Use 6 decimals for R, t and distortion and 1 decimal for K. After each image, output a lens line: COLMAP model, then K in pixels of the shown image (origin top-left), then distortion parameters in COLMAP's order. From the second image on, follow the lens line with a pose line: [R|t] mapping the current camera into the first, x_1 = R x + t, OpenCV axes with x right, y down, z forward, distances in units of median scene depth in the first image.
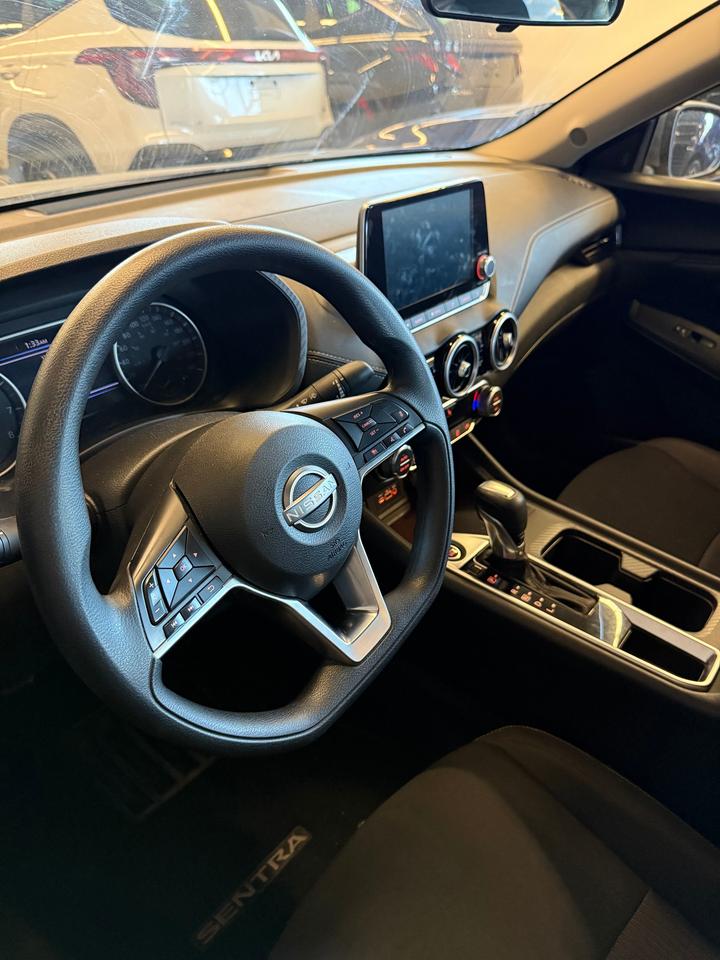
lens RADIAL K [[672.2, 0, 360.0], [0, 672.2, 480.0], [0, 0, 1]] dist [-0.004973, -0.000808]
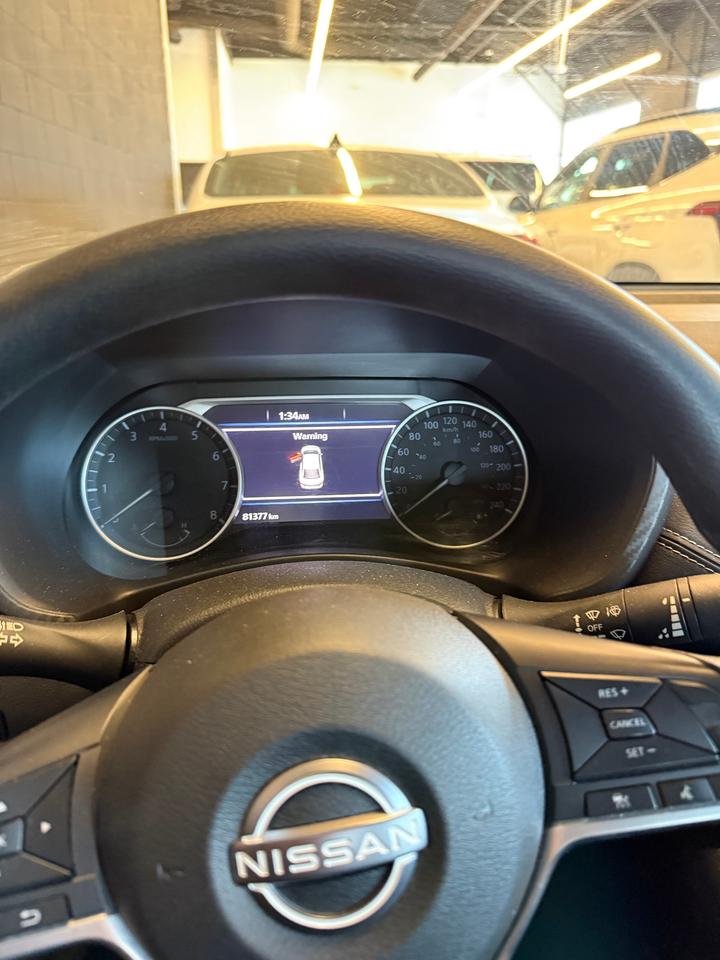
lens RADIAL K [[672.2, 0, 360.0], [0, 672.2, 480.0], [0, 0, 1]] dist [-0.004973, -0.000808]
pose [[0.684746, 0.228025, -0.692190, 0.144041], [-0.365981, 0.928934, -0.056030, -0.136671], [0.630223, 0.291695, 0.719537, 0.567184]]
